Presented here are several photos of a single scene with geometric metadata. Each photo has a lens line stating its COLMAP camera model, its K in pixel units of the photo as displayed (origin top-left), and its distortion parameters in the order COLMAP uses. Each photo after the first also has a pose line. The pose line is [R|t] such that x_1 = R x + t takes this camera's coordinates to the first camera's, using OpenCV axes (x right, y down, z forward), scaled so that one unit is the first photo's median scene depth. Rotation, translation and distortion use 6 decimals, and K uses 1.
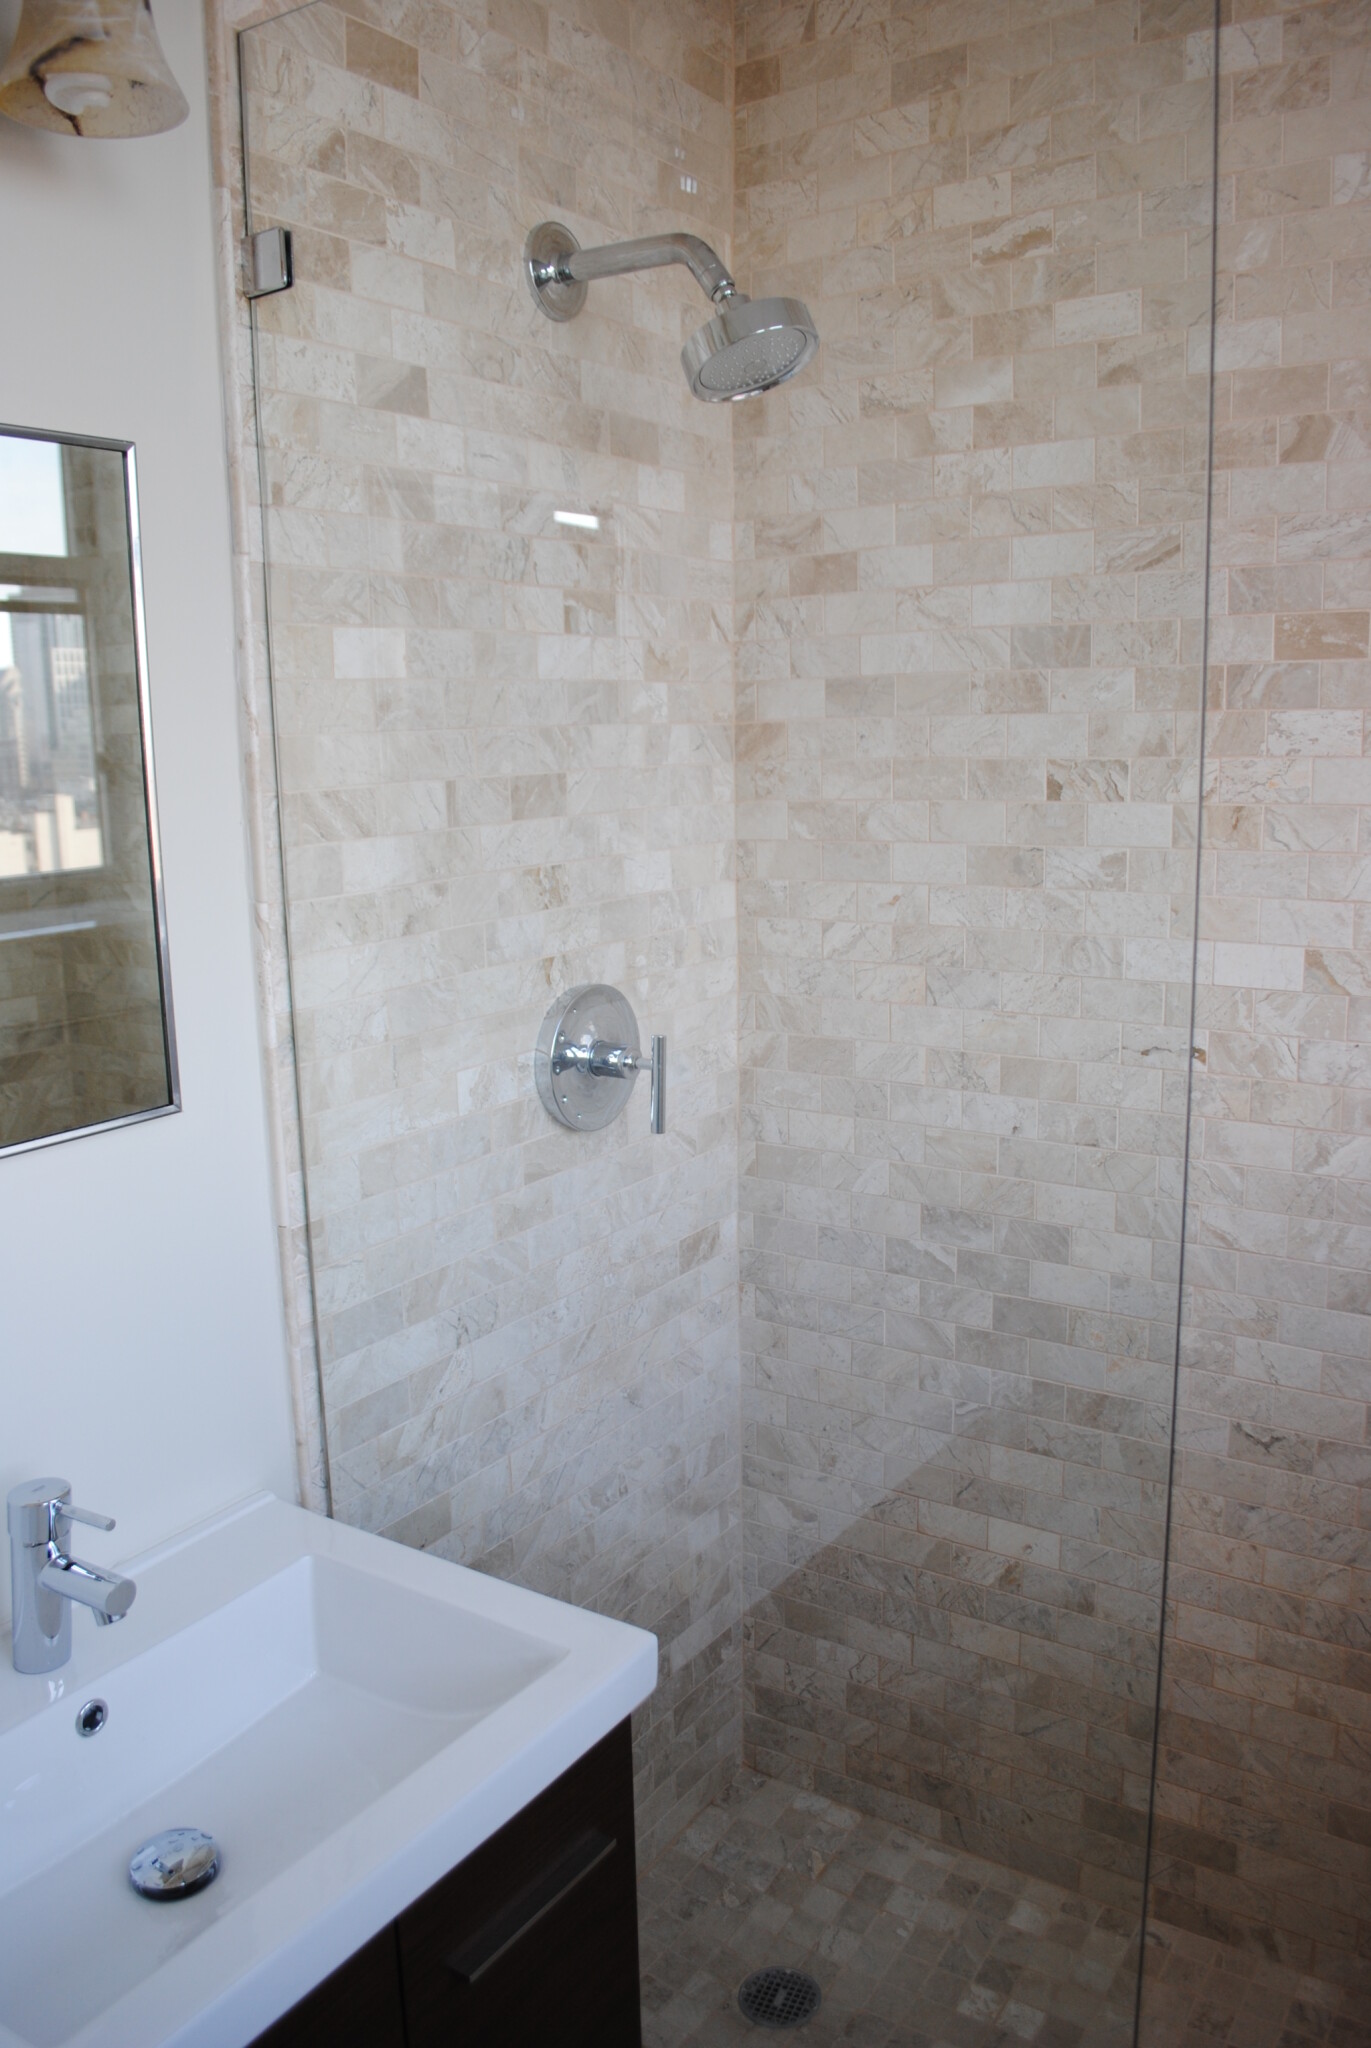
lens RADIAL K [[1638.7, 0, 682.3], [0, 1638.7, 1033.0], [0, 0, 1]] dist [-0.080454, 0.010513]
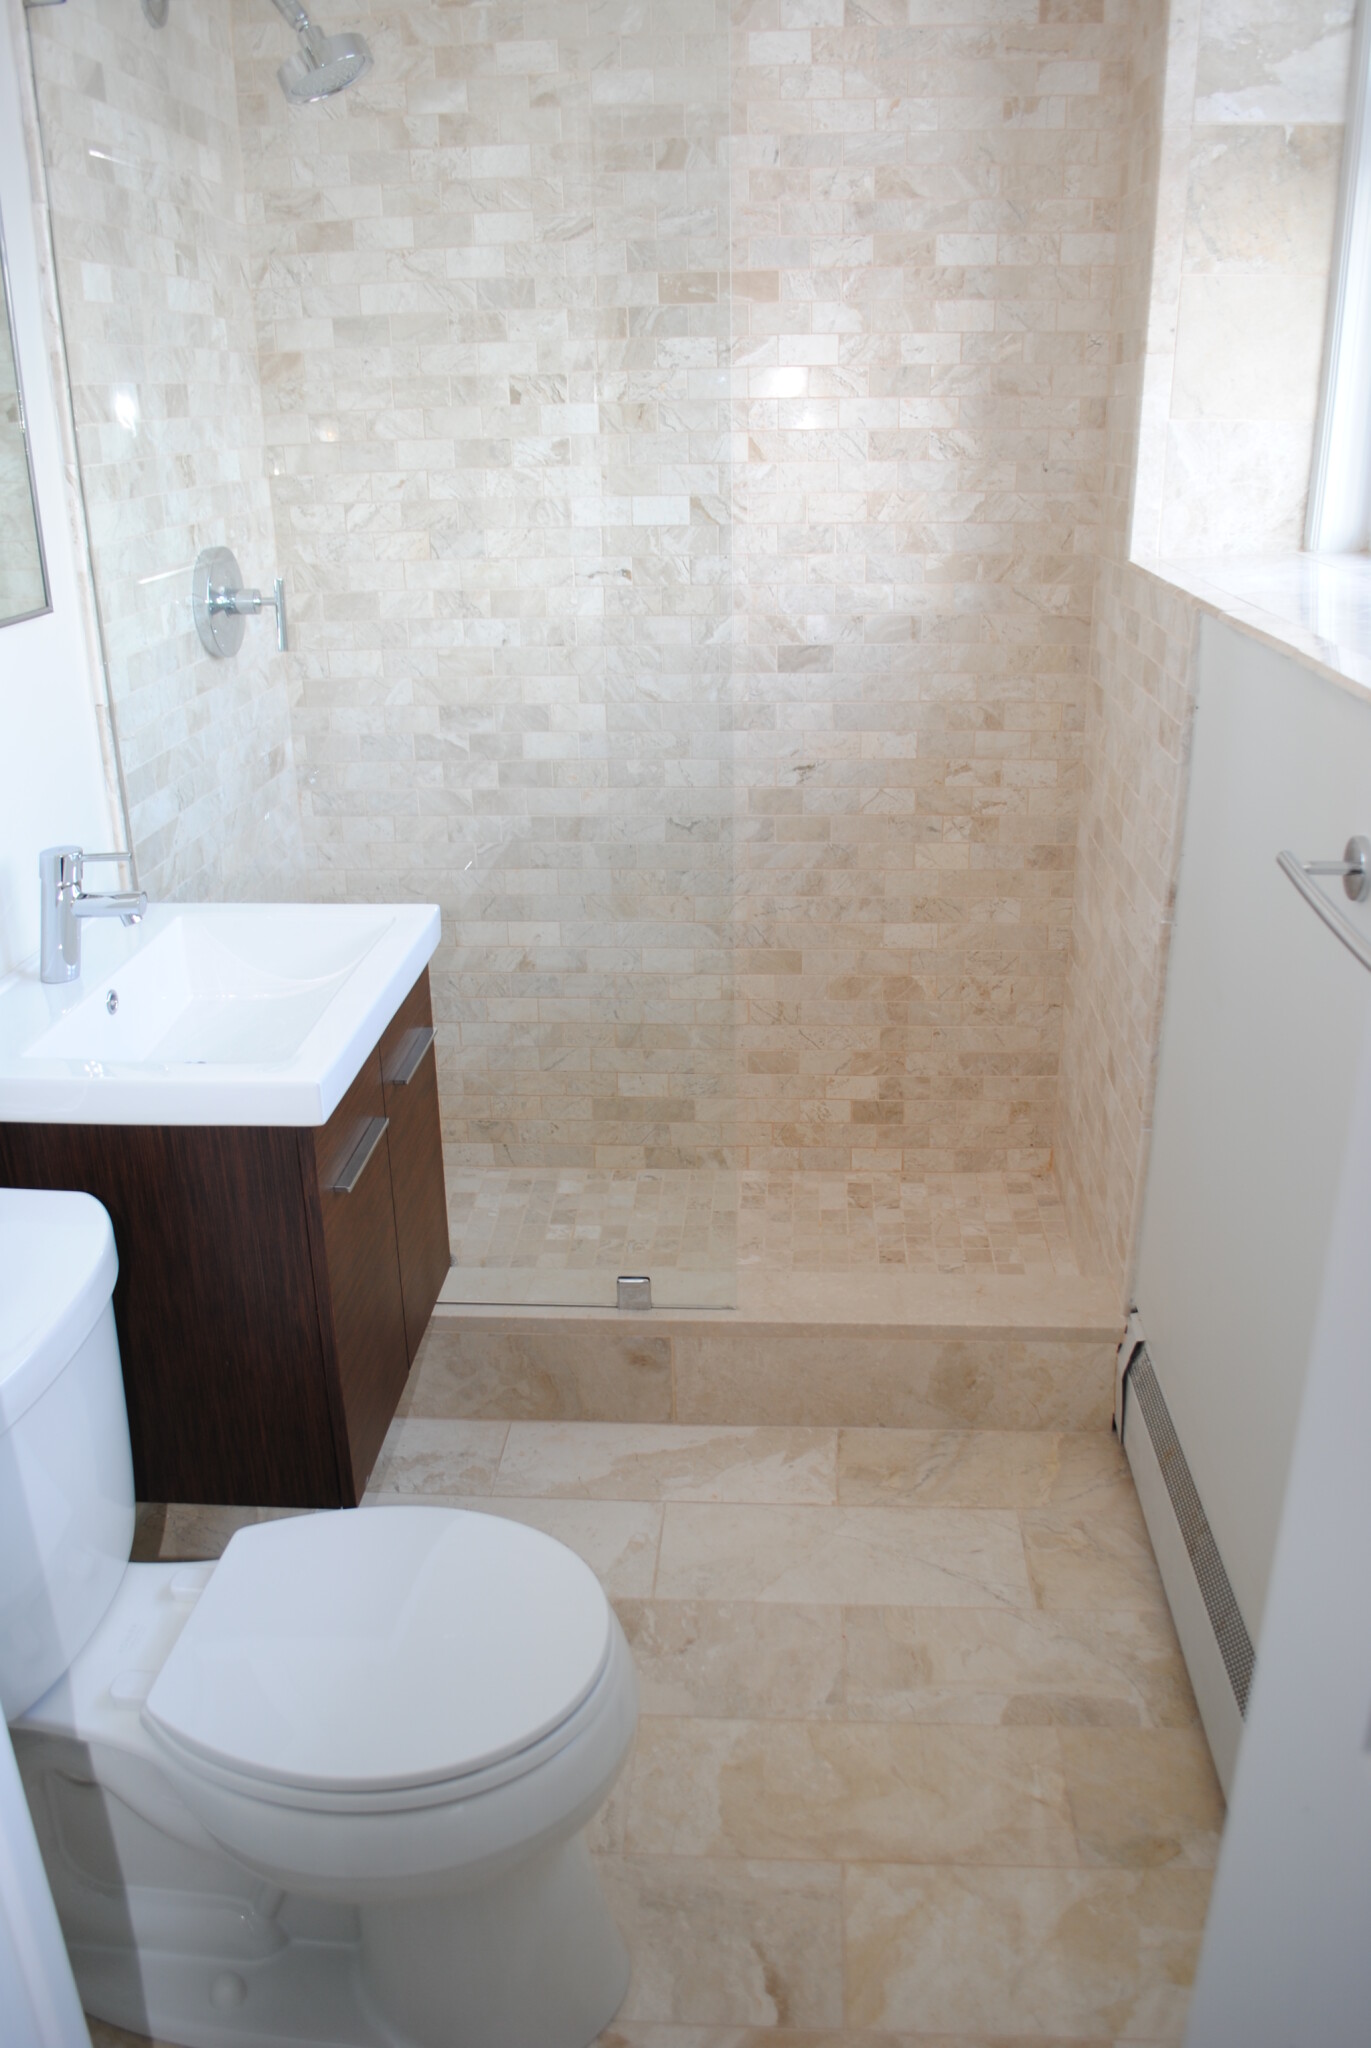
lens RADIAL K [[1638.7, 0, 694.4], [0, 1638.7, 1024.6], [0, 0, 1]] dist [-0.080454, 0.010513]
pose [[0.867750, -0.173815, 0.465615, -0.404590], [0.092406, 0.976941, 0.192479, 0.135887], [-0.488334, -0.123998, 0.863802, -0.396202]]
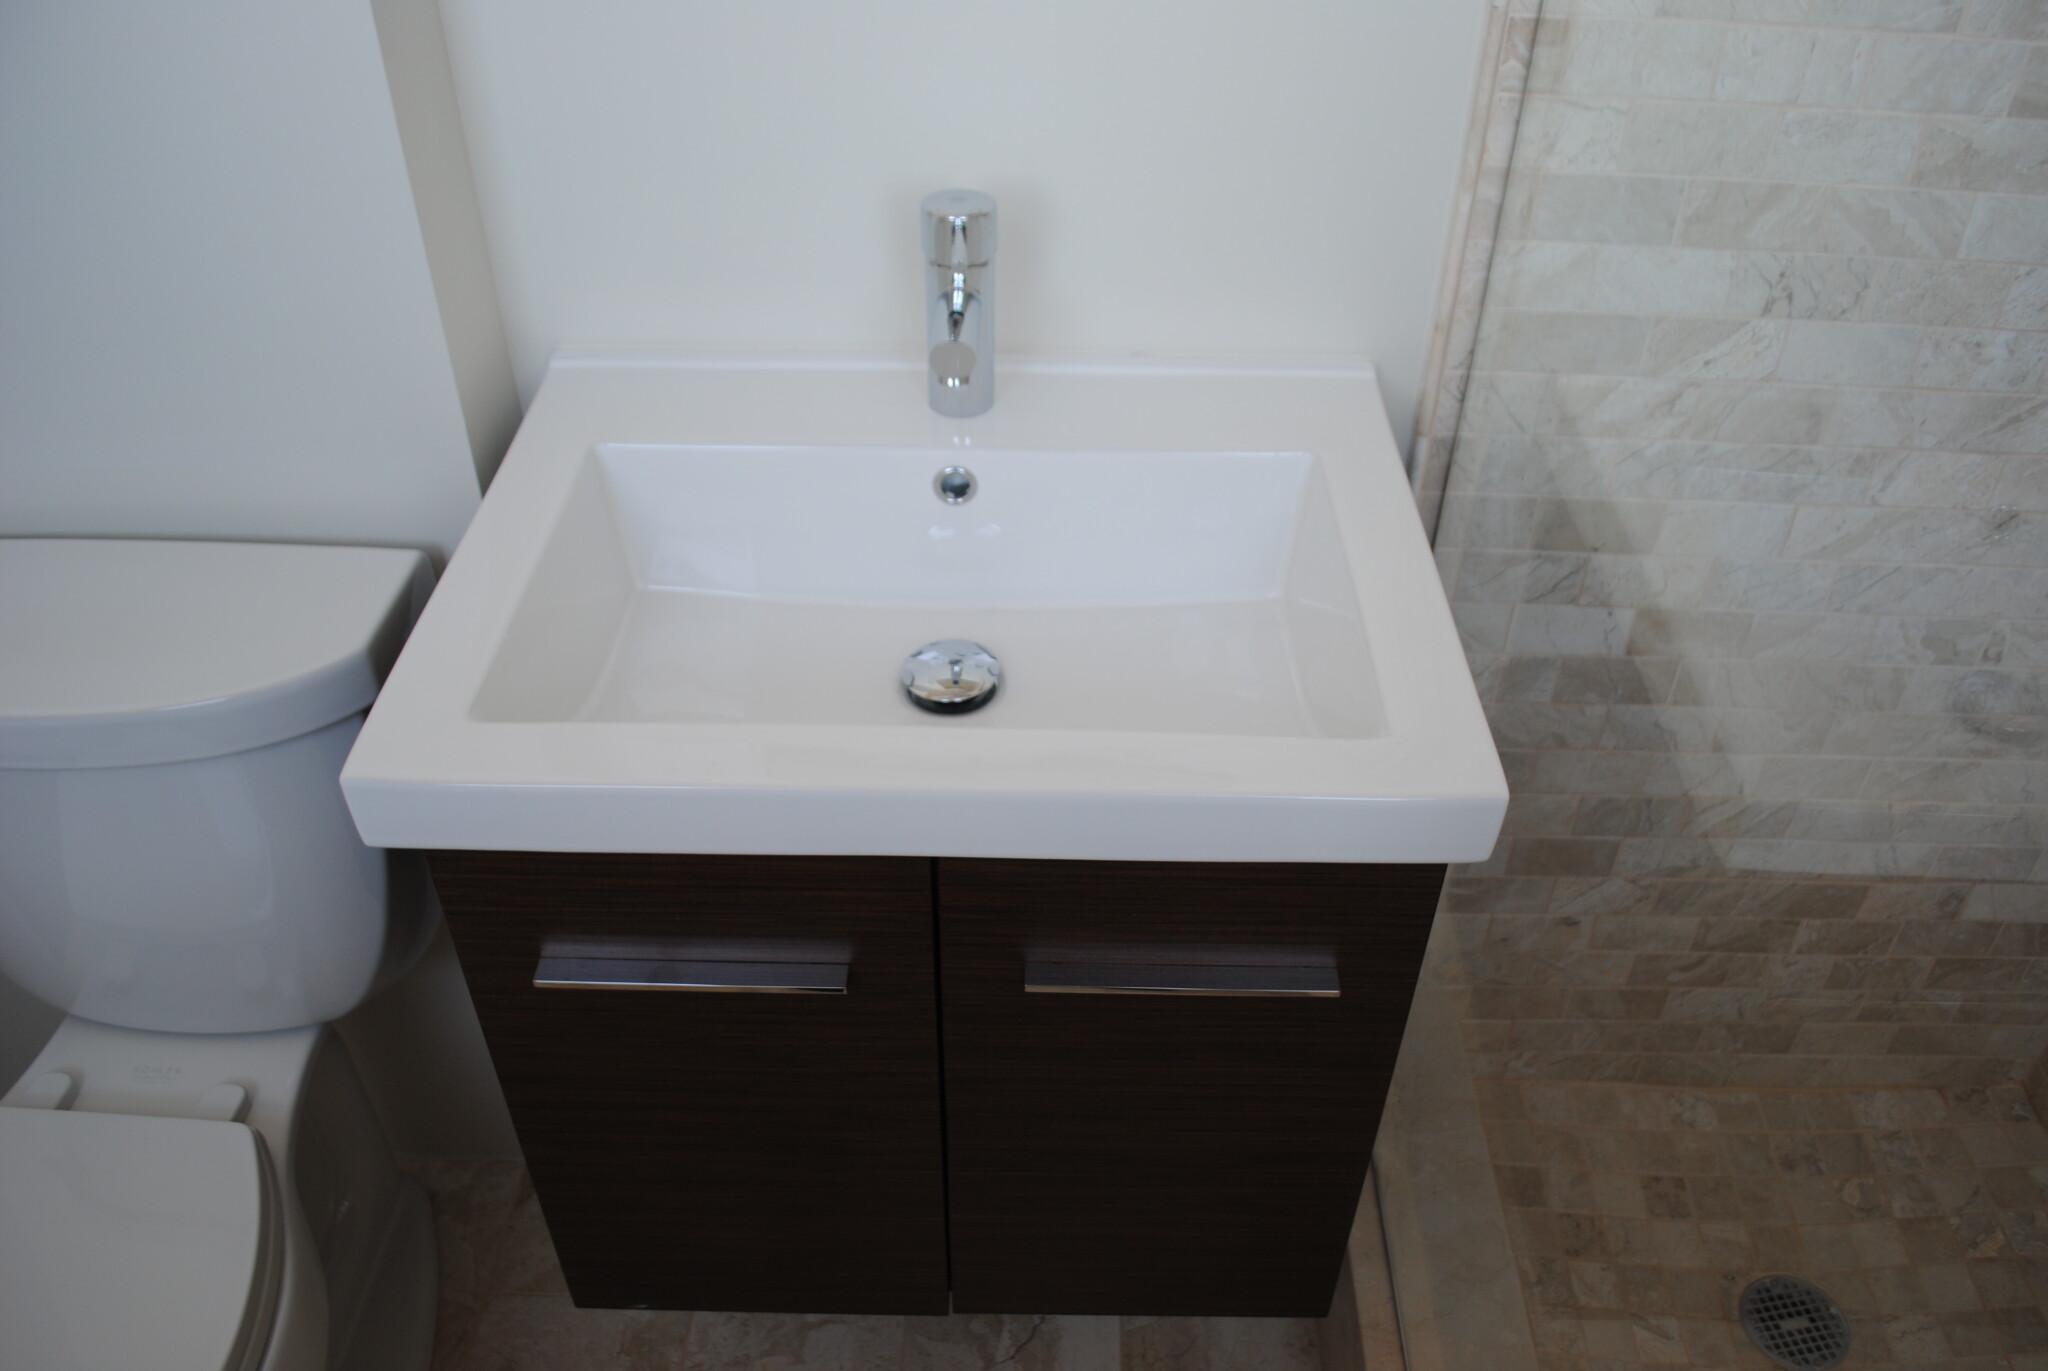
lens RADIAL K [[1638.7, 0, 1035.5], [0, 1638.7, 724.3], [0, 0, 1]] dist [-0.080454, 0.010513]
pose [[0.540863, 0.567730, -0.620604, 0.184505], [-0.195072, 0.802389, 0.564020, 0.017483], [0.818177, -0.183995, 0.544731, 0.358296]]
